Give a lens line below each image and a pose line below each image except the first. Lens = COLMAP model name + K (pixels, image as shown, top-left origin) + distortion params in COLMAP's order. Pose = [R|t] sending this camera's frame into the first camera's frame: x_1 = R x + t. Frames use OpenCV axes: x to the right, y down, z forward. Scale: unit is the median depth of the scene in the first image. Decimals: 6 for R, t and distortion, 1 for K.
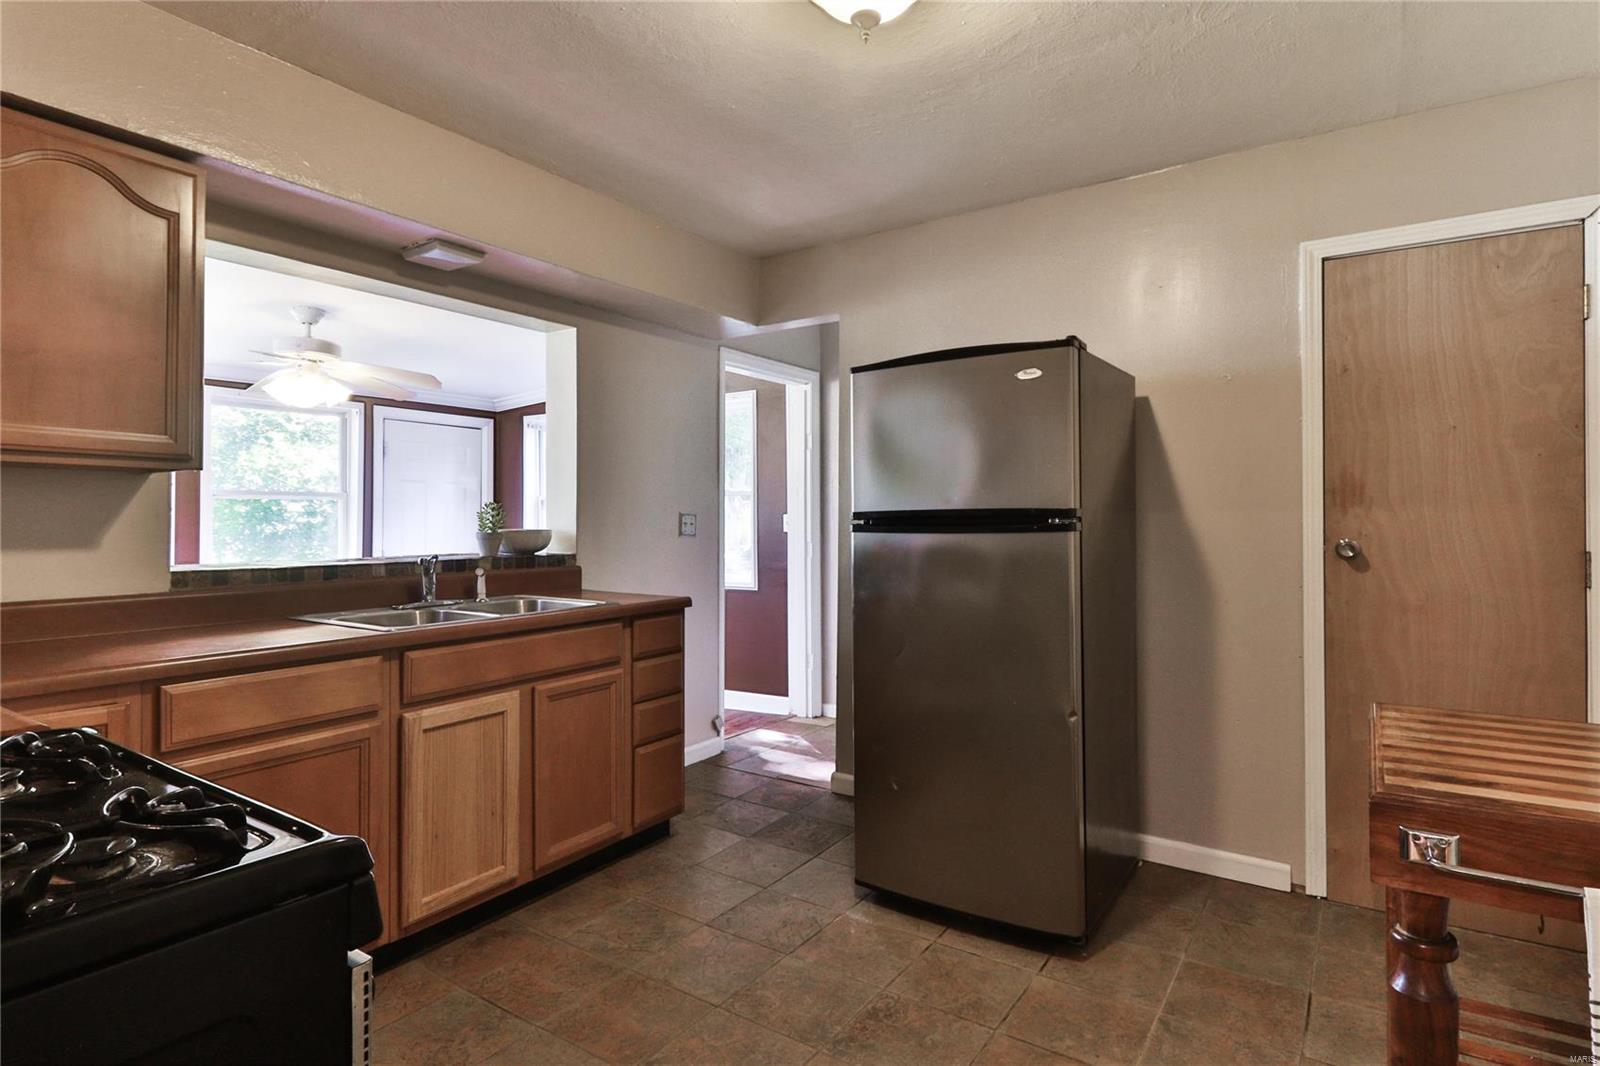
lens RADIAL K [[809.6, 0, 802.7], [0, 809.6, 518.9], [0, 0, 1]] dist [0.022803, -0.013207]
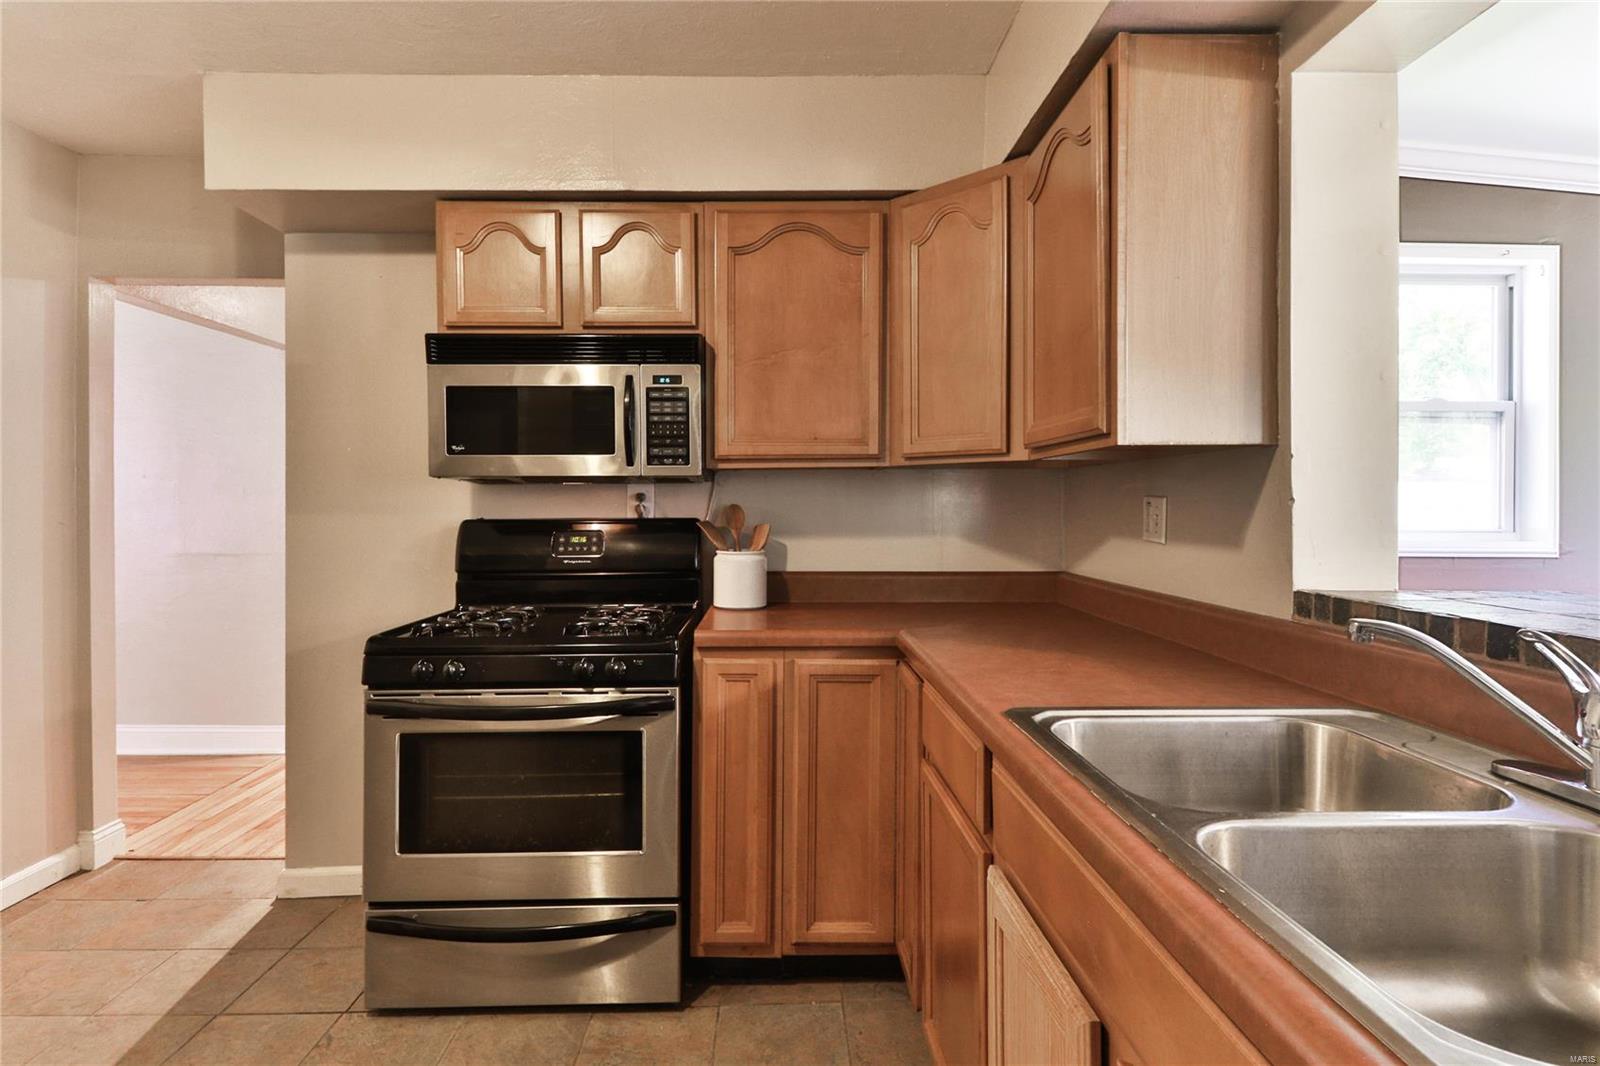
lens RADIAL K [[809.6, 0, 802.7], [0, 809.6, 518.9], [0, 0, 1]] dist [0.022803, -0.013207]
pose [[-0.802010, 0.010359, -0.597221, -0.049918], [0.002278, 0.999895, 0.014284, -0.002866], [0.597307, 0.010096, -0.801949, 1.040230]]
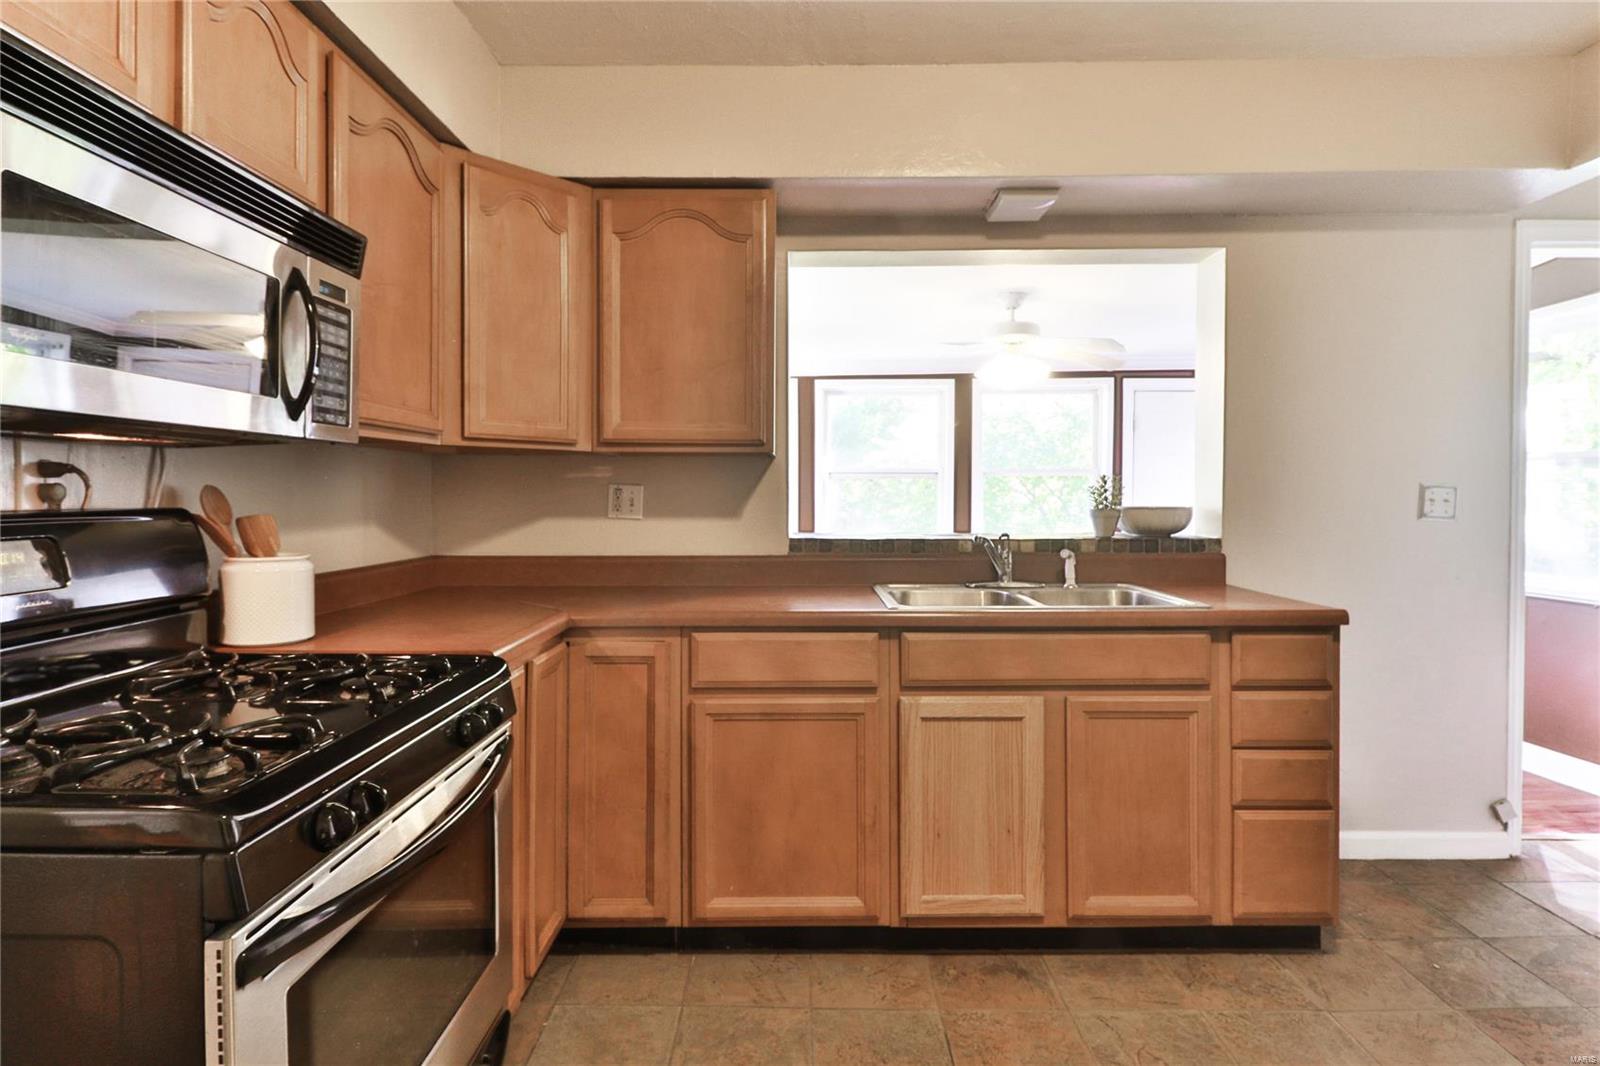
lens RADIAL K [[819.5, 0, 798.2], [0, 819.5, 510.1], [0, 0, 1]] dist [0.025641, -0.015231]
pose [[0.568061, 0.015002, -0.822850, 0.178922], [0.001159, 0.999818, 0.019029, 0.000304], [0.822985, -0.011764, 0.567941, 0.264676]]
